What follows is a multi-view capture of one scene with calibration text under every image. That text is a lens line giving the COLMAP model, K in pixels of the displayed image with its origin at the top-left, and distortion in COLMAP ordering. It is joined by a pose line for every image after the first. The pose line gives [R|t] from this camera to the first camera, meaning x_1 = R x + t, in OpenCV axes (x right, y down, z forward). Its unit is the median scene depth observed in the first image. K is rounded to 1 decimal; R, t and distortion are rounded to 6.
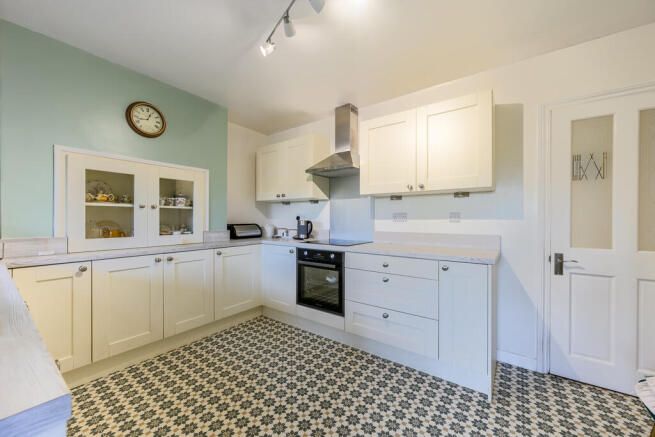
lens RADIAL K [[255.9, 0, 327.5], [0, 255.9, 218.5], [0, 0, 1]] dist [0.000336, -0.000015]
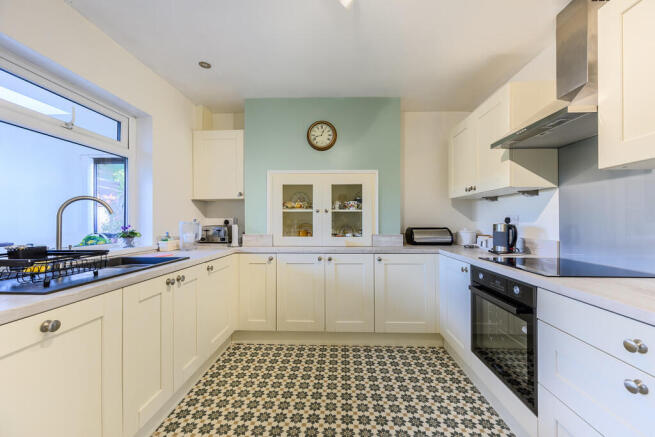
lens RADIAL K [[255.9, 0, 327.5], [0, 255.9, 218.5], [0, 0, 1]] dist [0.000336, -0.000015]
pose [[0.558797, -0.009968, -0.829245, 0.233207], [0.001368, 0.999937, -0.011098, 0.000488], [0.829304, 0.005068, 0.558775, 0.340626]]
